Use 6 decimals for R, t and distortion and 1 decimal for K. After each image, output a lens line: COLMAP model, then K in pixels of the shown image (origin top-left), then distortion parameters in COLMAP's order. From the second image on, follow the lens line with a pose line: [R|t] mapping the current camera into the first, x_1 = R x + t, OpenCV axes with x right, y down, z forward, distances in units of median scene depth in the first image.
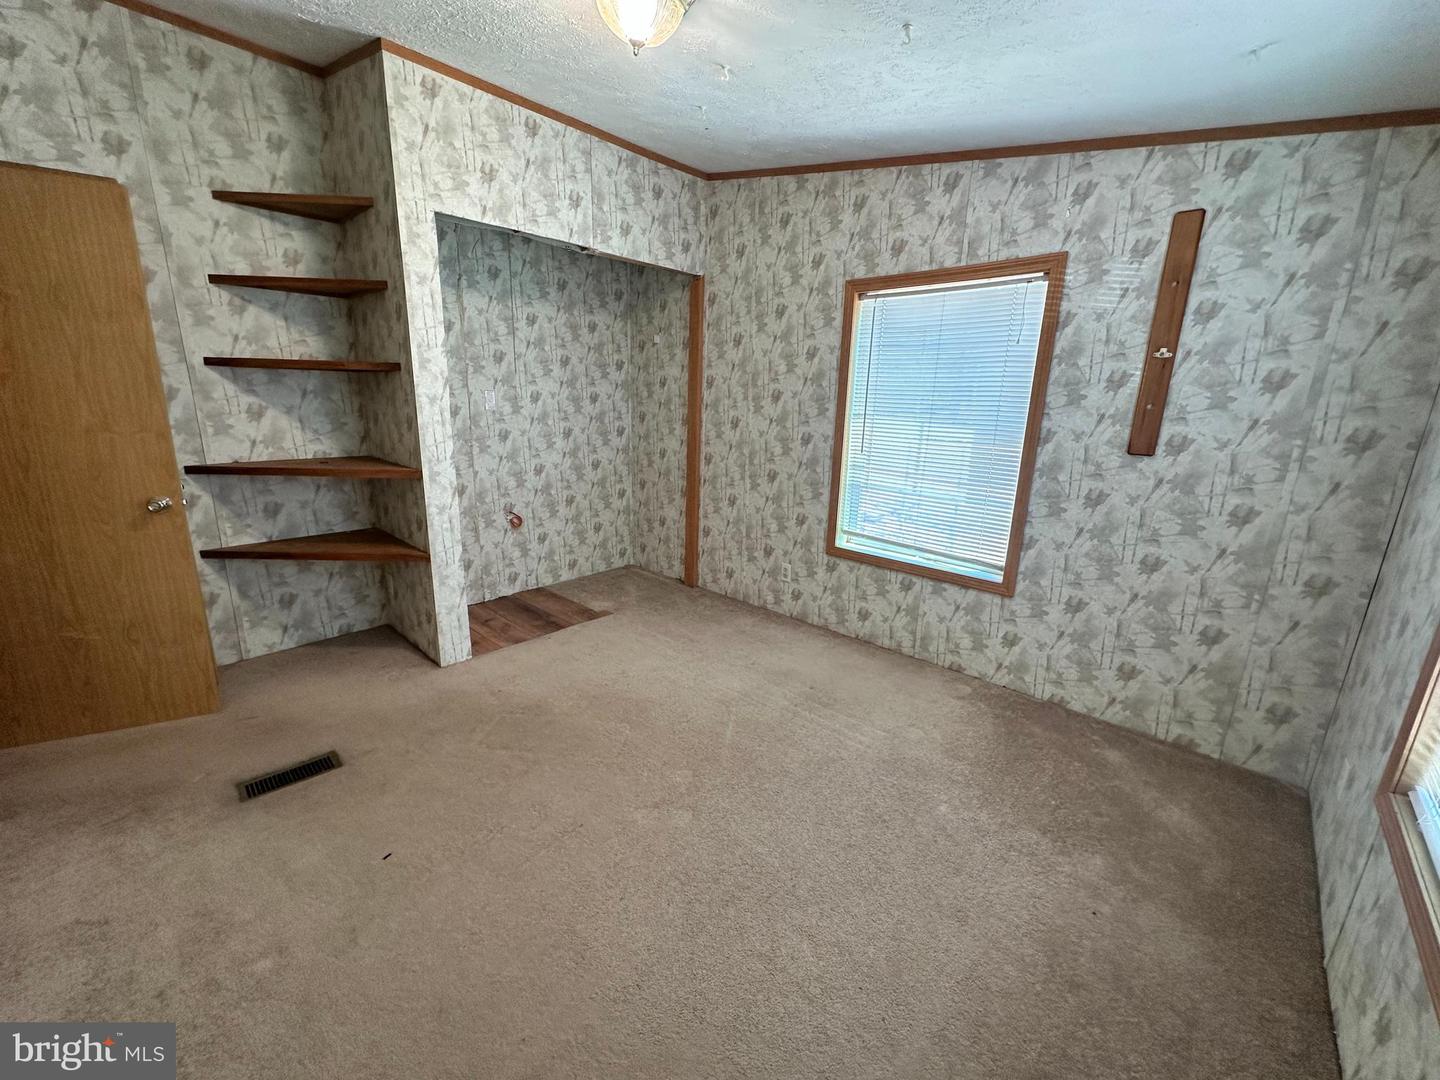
lens RADIAL K [[575.2, 0, 717.7], [0, 575.2, 543.0], [0, 0, 1]] dist [-0.002305, 0.000380]
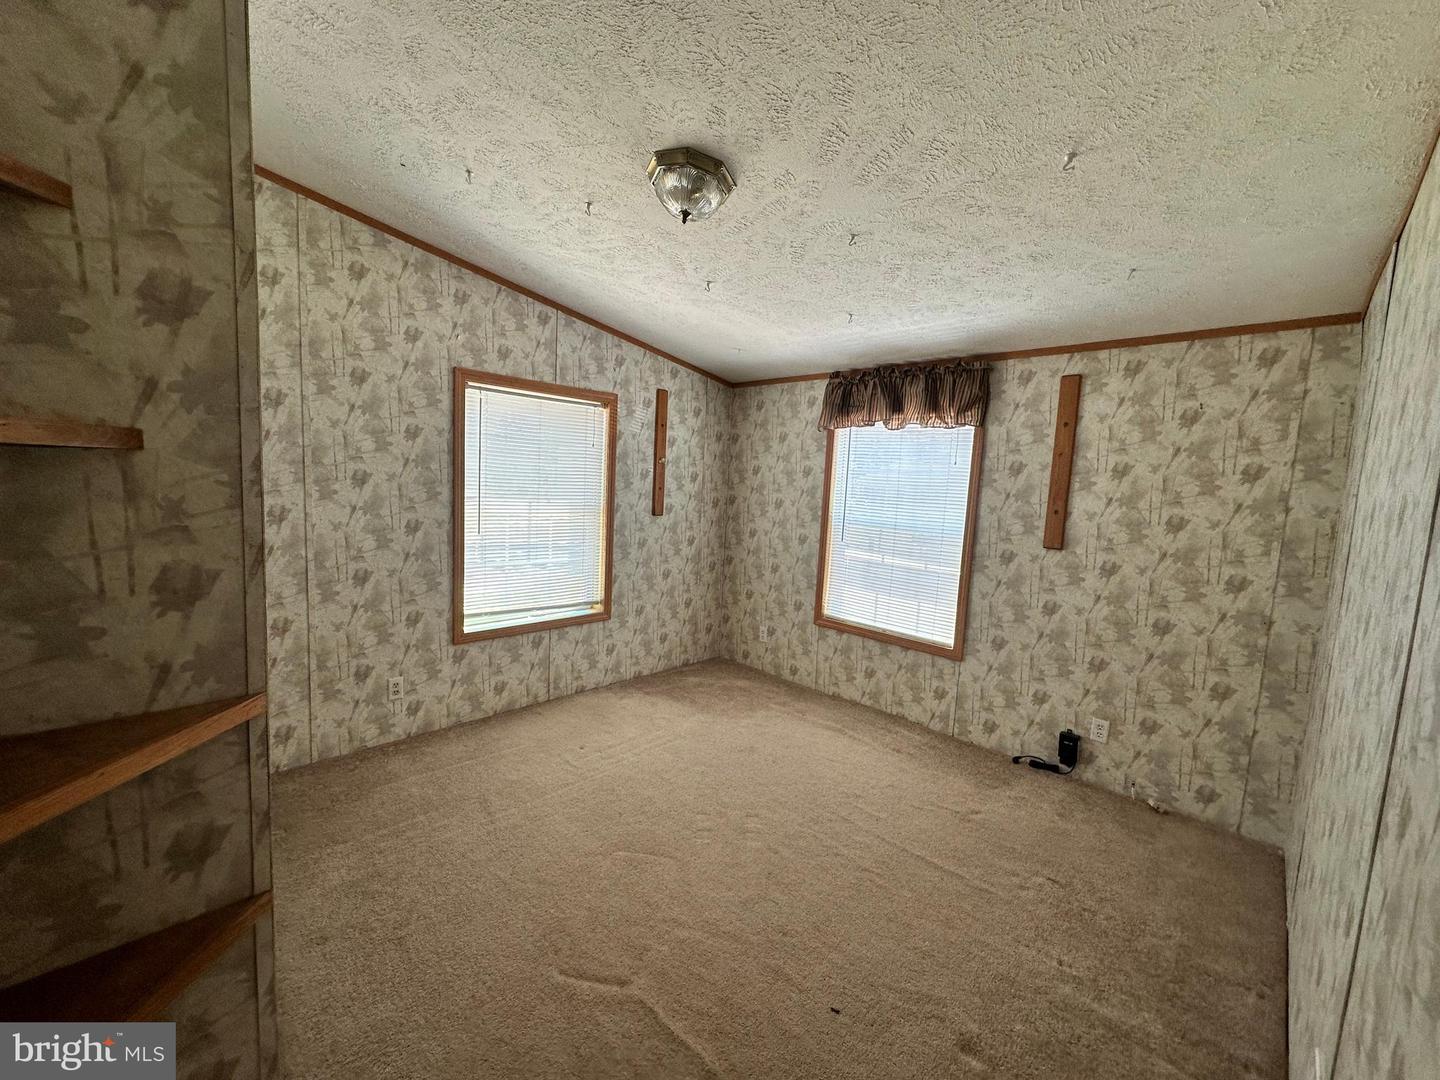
lens RADIAL K [[575.2, 0, 718.3], [0, 575.2, 538.4], [0, 0, 1]] dist [-0.002305, 0.000380]
pose [[0.025843, -0.122858, 0.992088, -0.891341], [0.200757, 0.972839, 0.115245, -0.215623], [-0.979300, 0.196190, 0.049806, 0.635933]]
